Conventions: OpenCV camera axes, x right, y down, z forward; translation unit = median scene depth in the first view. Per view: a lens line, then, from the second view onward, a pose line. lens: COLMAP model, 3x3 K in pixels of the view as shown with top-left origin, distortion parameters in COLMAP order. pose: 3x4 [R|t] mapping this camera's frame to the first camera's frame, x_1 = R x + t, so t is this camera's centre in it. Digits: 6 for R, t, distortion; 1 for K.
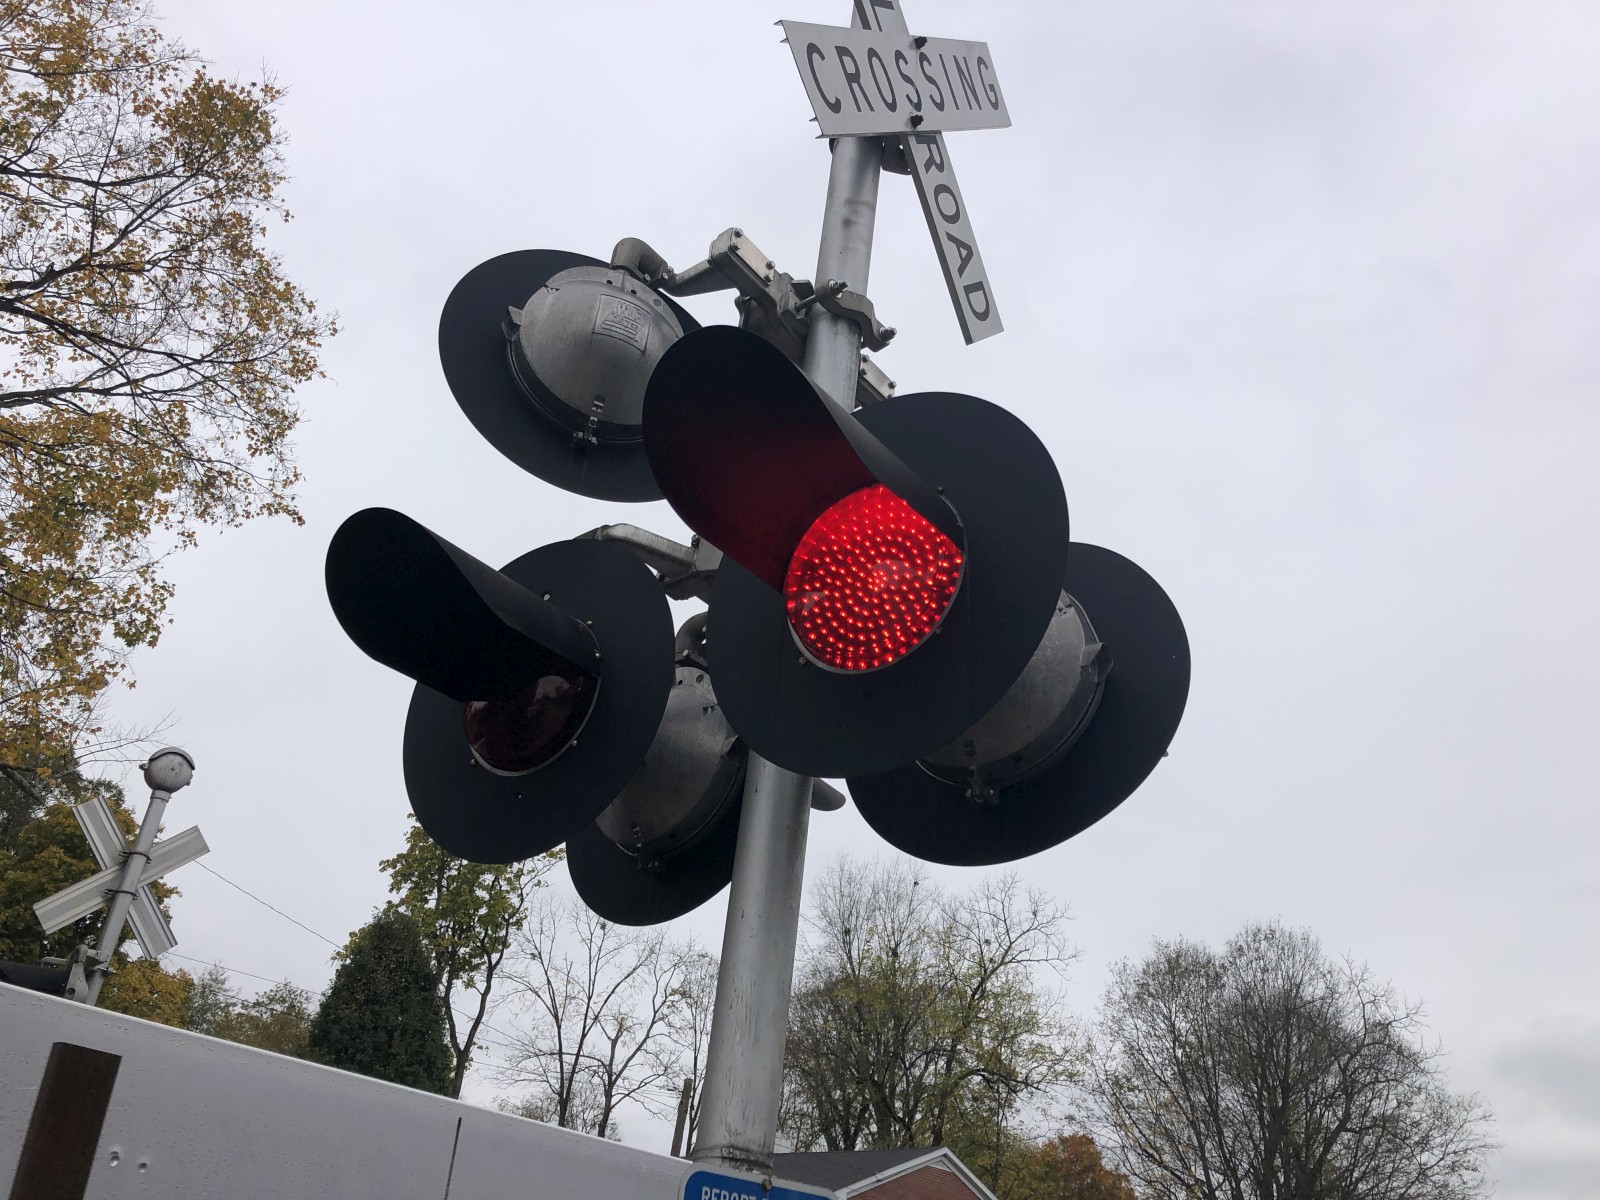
lens RADIAL K [[1318.9, 0, 791.8], [0, 1318.9, 570.5], [0, 0, 1]] dist [0.090469, -0.125677]
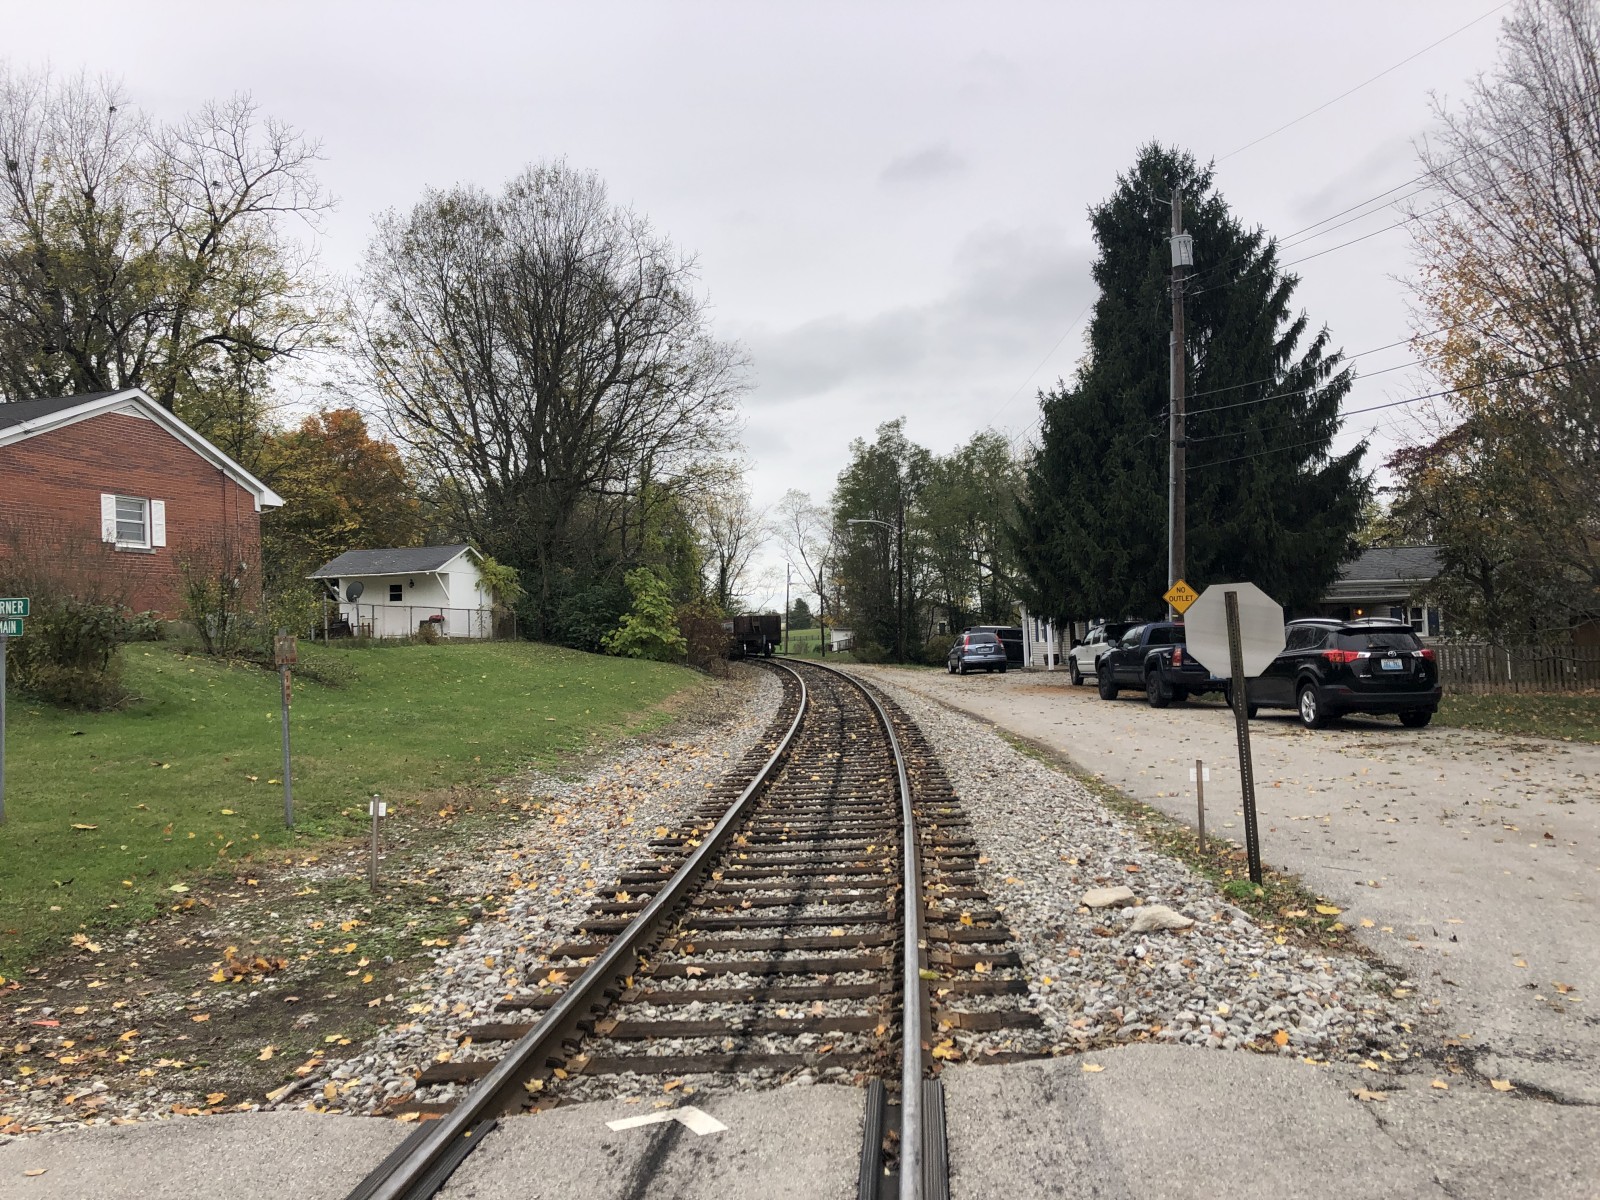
lens RADIAL K [[1318.9, 0, 791.8], [0, 1318.9, 570.5], [0, 0, 1]] dist [0.090469, -0.125677]
pose [[0.869985, -0.112257, 0.480130, 0.035502], [-0.133944, 0.883320, 0.449227, 0.076155], [-0.474538, -0.455131, 0.753439, 0.121041]]
